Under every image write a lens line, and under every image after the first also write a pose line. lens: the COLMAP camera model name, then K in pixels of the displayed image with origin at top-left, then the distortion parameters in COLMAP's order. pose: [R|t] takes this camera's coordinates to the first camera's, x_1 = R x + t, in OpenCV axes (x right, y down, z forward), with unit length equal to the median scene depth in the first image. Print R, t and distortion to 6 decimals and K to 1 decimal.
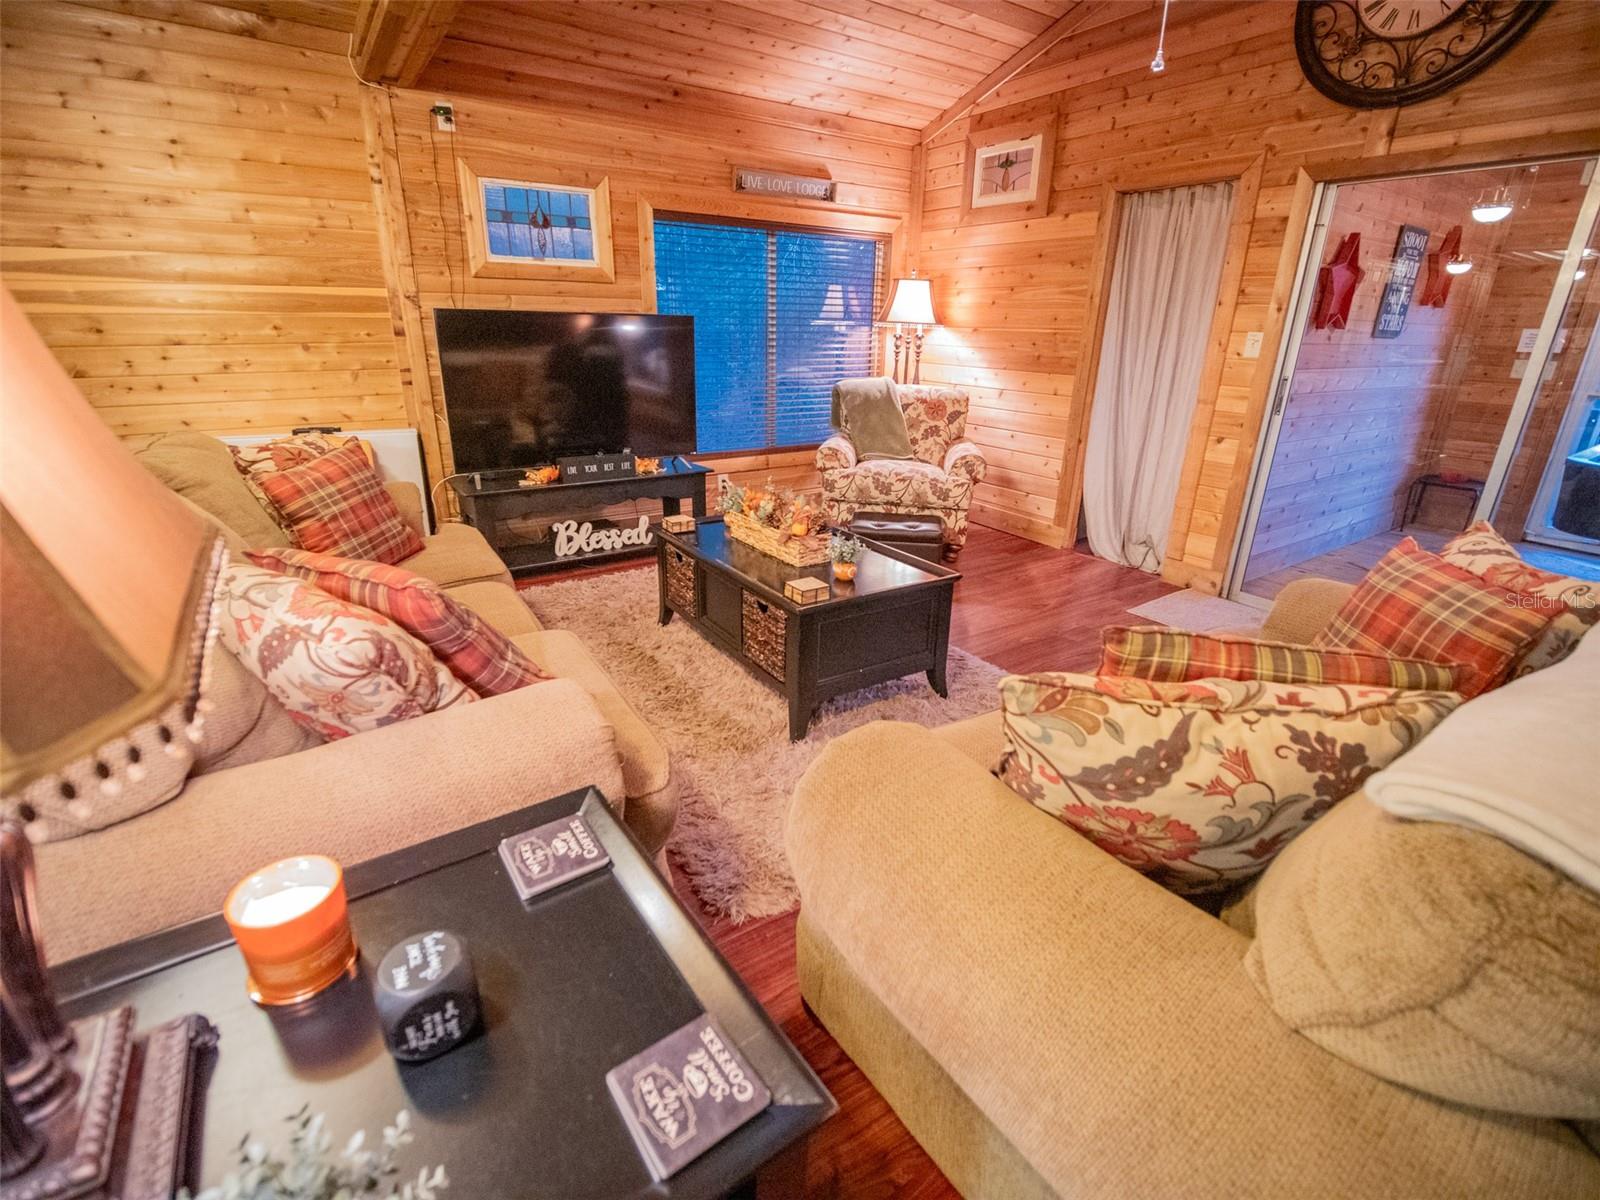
lens RADIAL K [[726.6, 0, 793.0], [0, 726.6, 590.0], [0, 0, 1]] dist [-0.015964, -0.001428]
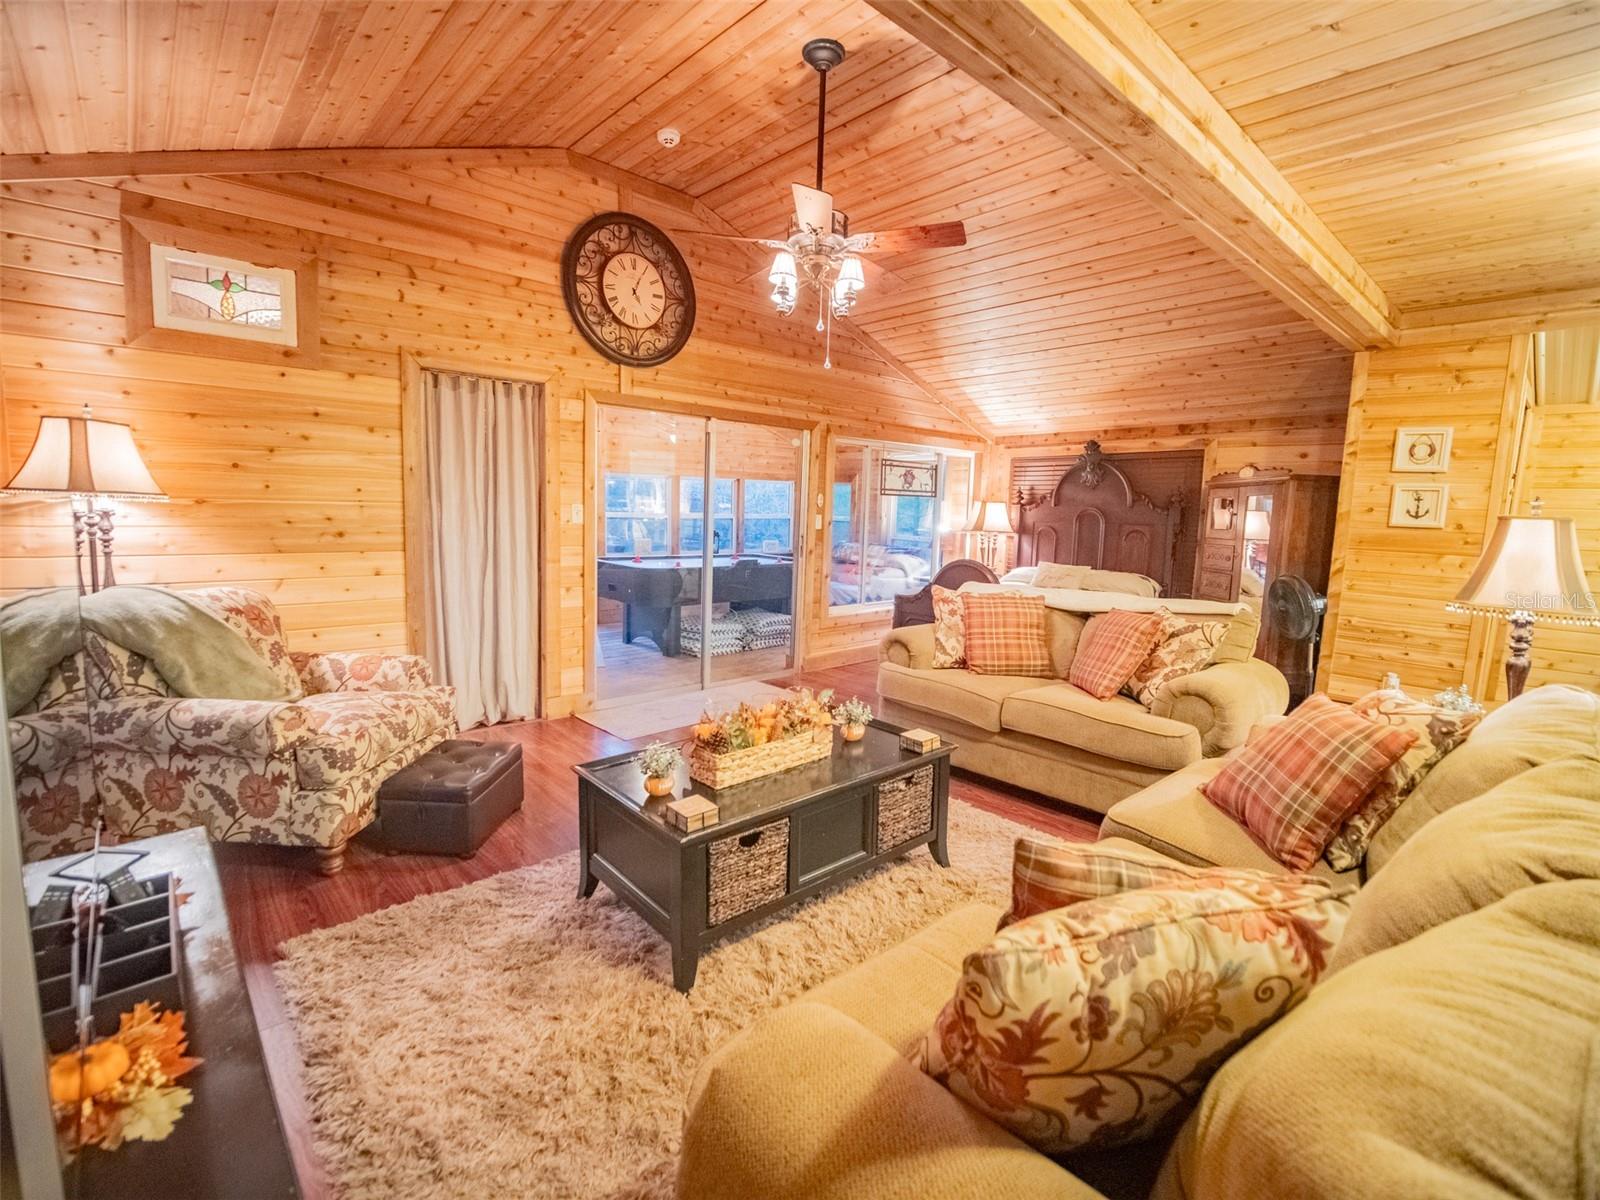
lens RADIAL K [[726.6, 0, 792.0], [0, 726.6, 589.2], [0, 0, 1]] dist [-0.015964, -0.001428]
pose [[-0.147373, -0.138853, 0.979286, -0.580831], [0.309251, 0.933988, 0.178969, -0.274458], [-0.939492, 0.329221, -0.094704, 0.677688]]
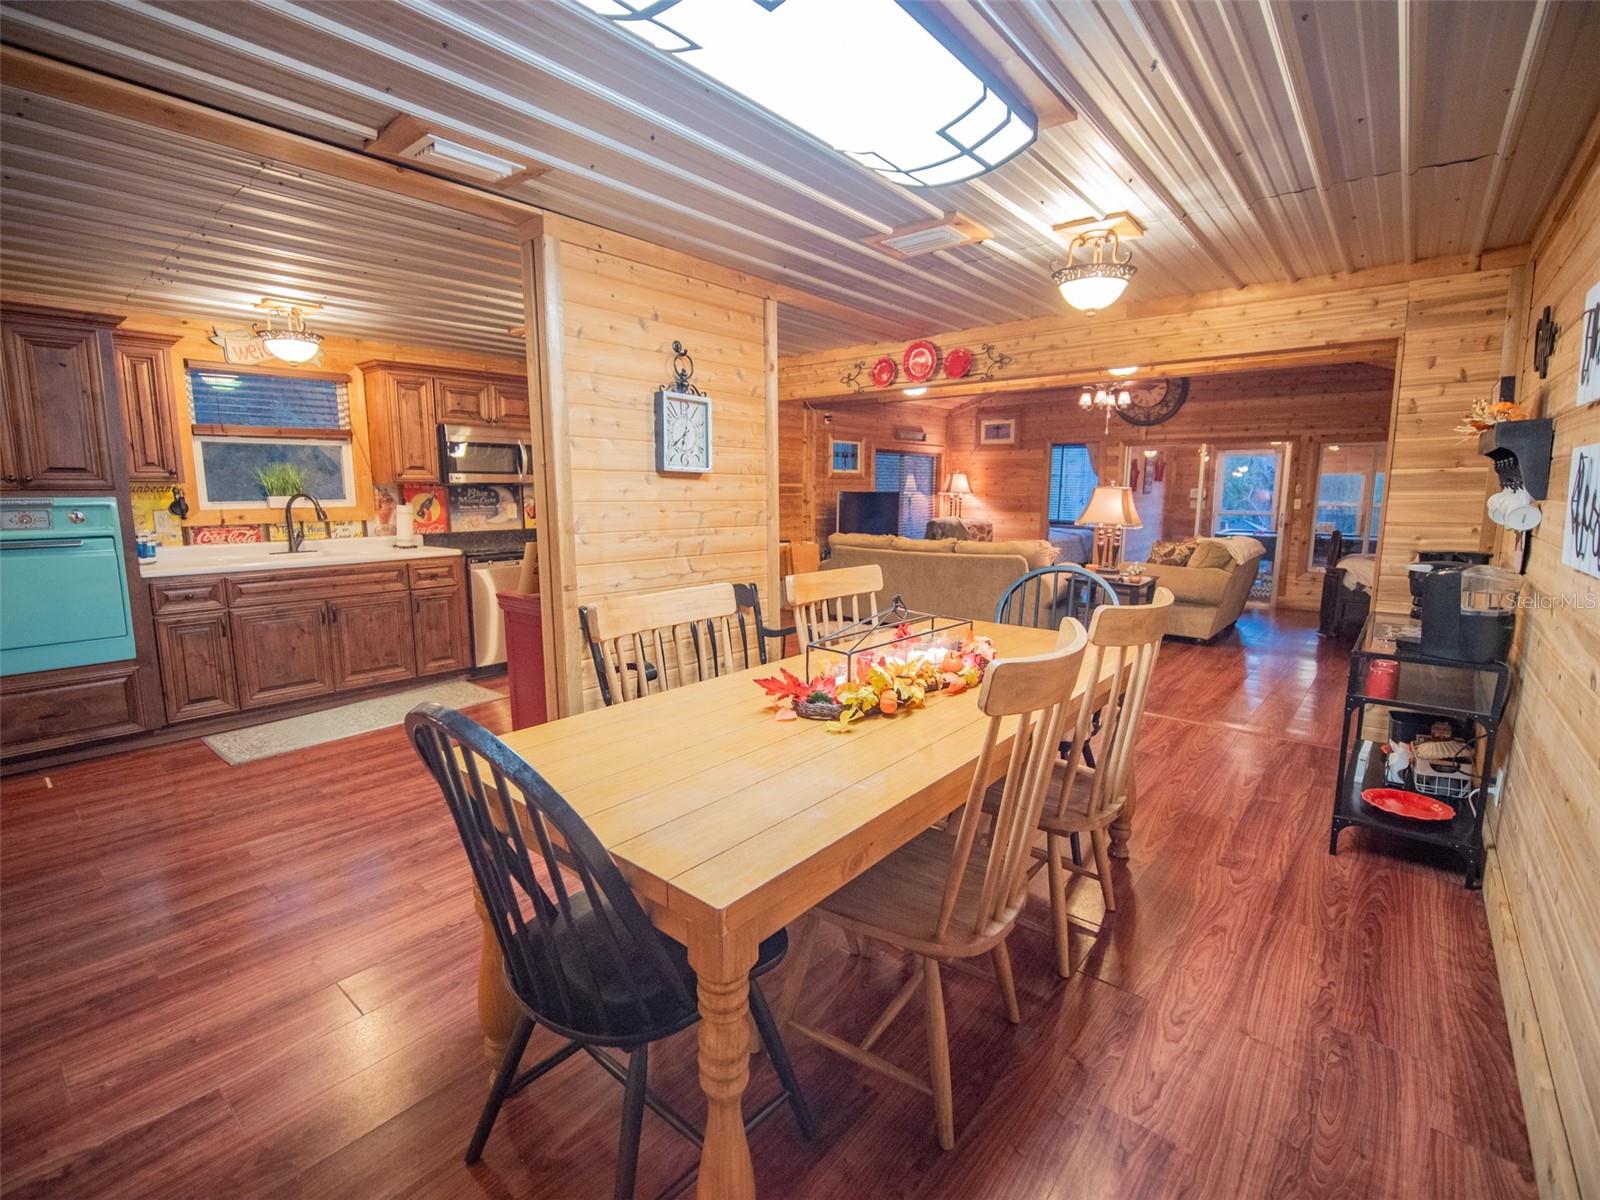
lens RADIAL K [[726.6, 0, 791.2], [0, 726.6, 595.9], [0, 0, 1]] dist [-0.015964, -0.001428]
pose [[0.960811, -0.058180, 0.271029, -1.112301], [0.111156, 0.976540, -0.184428, 0.336735], [-0.253940, 0.207327, 0.944738, -1.039200]]
